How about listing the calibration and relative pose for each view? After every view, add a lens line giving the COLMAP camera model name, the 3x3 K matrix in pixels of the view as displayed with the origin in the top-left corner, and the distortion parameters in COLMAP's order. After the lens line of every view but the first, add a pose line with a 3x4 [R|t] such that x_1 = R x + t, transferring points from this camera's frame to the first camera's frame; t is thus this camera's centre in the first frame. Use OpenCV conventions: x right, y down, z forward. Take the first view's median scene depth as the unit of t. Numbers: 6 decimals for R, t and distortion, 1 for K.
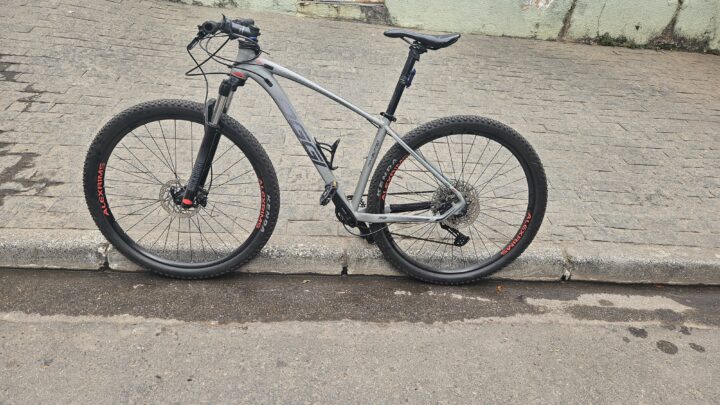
lens RADIAL K [[483.1, 0, 362.6], [0, 483.1, 215.5], [0, 0, 1]] dist [0.056314, -0.055840]
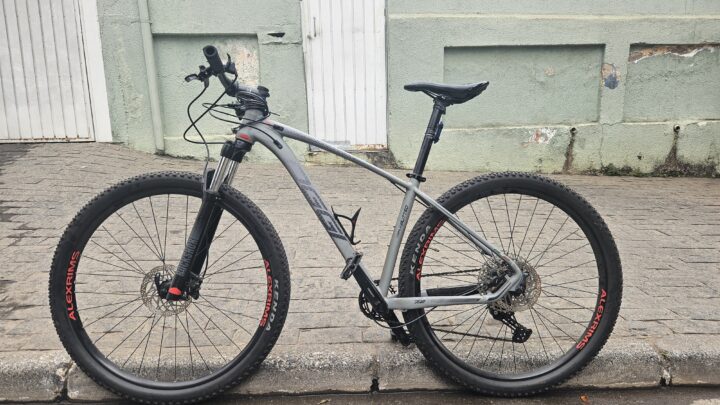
lens RADIAL K [[483.1, 0, 362.6], [0, 483.1, 215.5], [0, 0, 1]] dist [0.056314, -0.055840]
pose [[0.998054, -0.062247, -0.003553, -0.038710], [0.056782, 0.931020, -0.360524, 0.146554], [0.025749, 0.359621, 0.932743, 0.198632]]
